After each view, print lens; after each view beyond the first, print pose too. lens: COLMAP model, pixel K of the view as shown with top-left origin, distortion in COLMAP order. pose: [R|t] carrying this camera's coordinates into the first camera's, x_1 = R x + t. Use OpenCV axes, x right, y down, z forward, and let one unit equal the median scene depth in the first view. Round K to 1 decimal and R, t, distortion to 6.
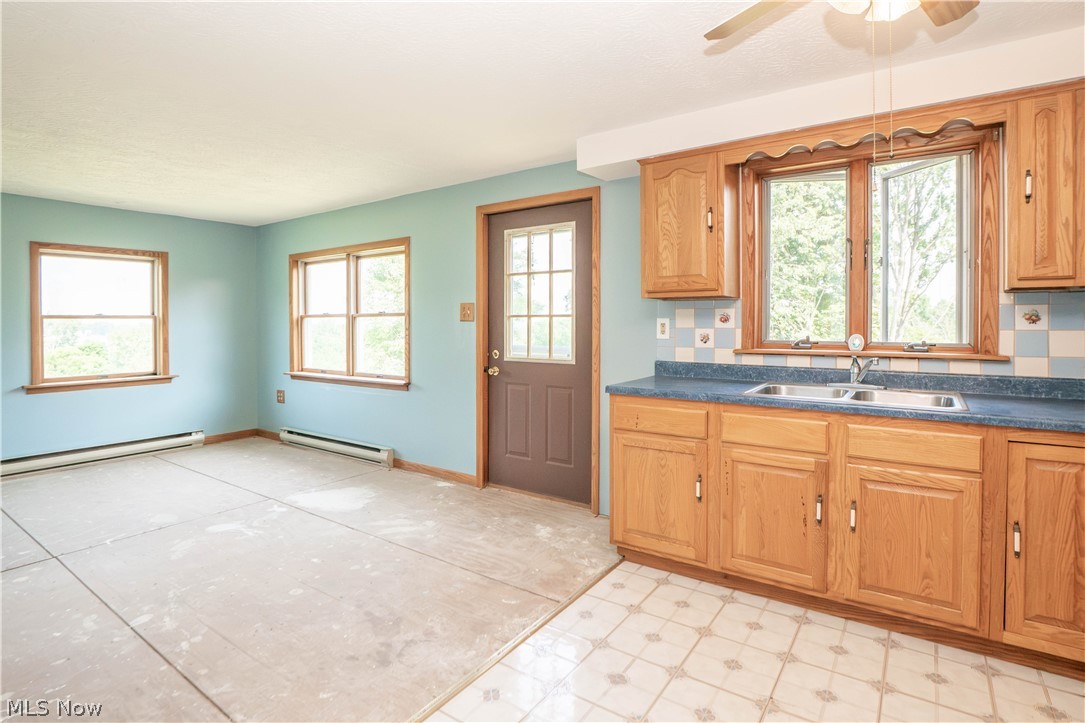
lens RADIAL K [[551.8, 0, 540.3], [0, 551.8, 336.9], [0, 0, 1]] dist [-0.046948, 0.010893]
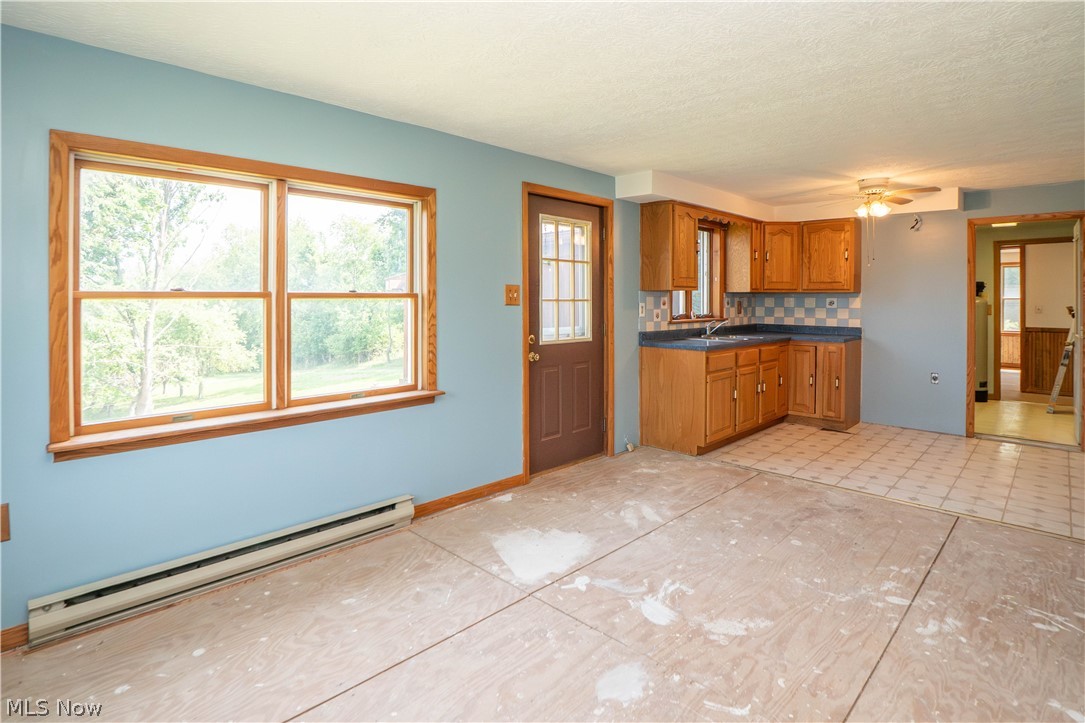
lens RADIAL K [[579.3, 0, 517.7], [0, 579.3, 307.2], [0, 0, 1]] dist [-0.030895, 0.002126]
pose [[0.155852, -0.006812, 0.987757, -1.163759], [0.026367, 0.999649, 0.002734, -0.029985], [-0.987429, 0.025618, 0.155976, 0.927770]]
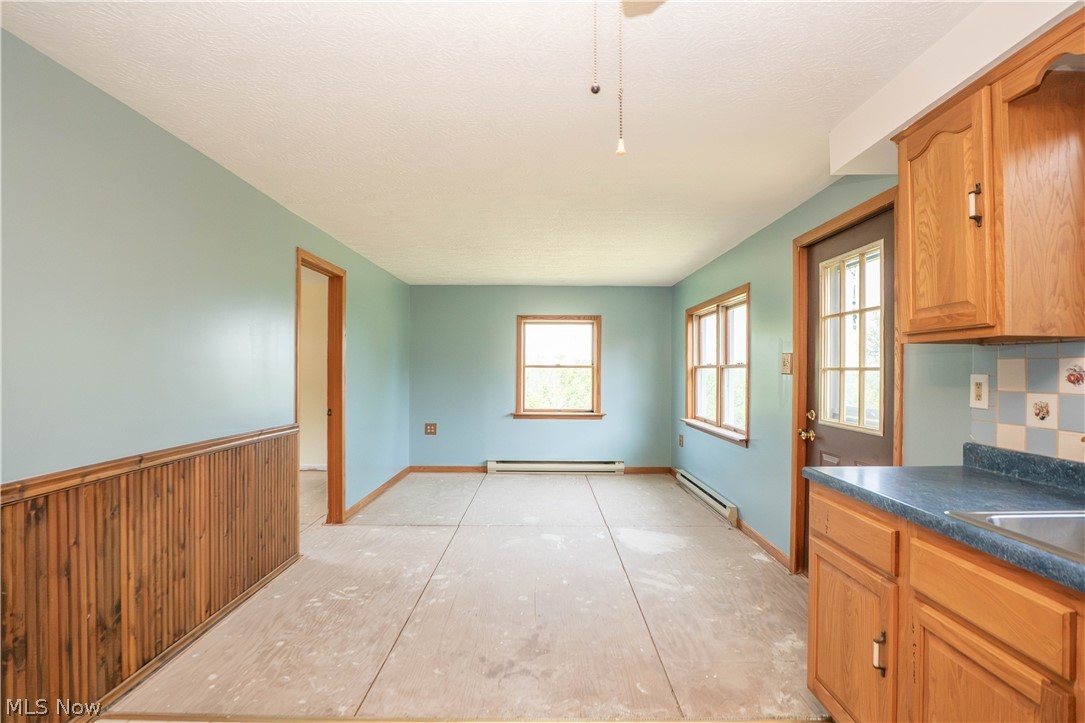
lens RADIAL K [[541.5, 0, 535.3], [0, 541.5, 368.2], [0, 0, 1]] dist [-0.054705, 0.018611]
pose [[0.570240, 0.006028, -0.821456, 0.360205], [-0.032543, 0.999354, -0.015257, -0.013280], [0.820833, 0.035432, 0.570068, 0.221535]]
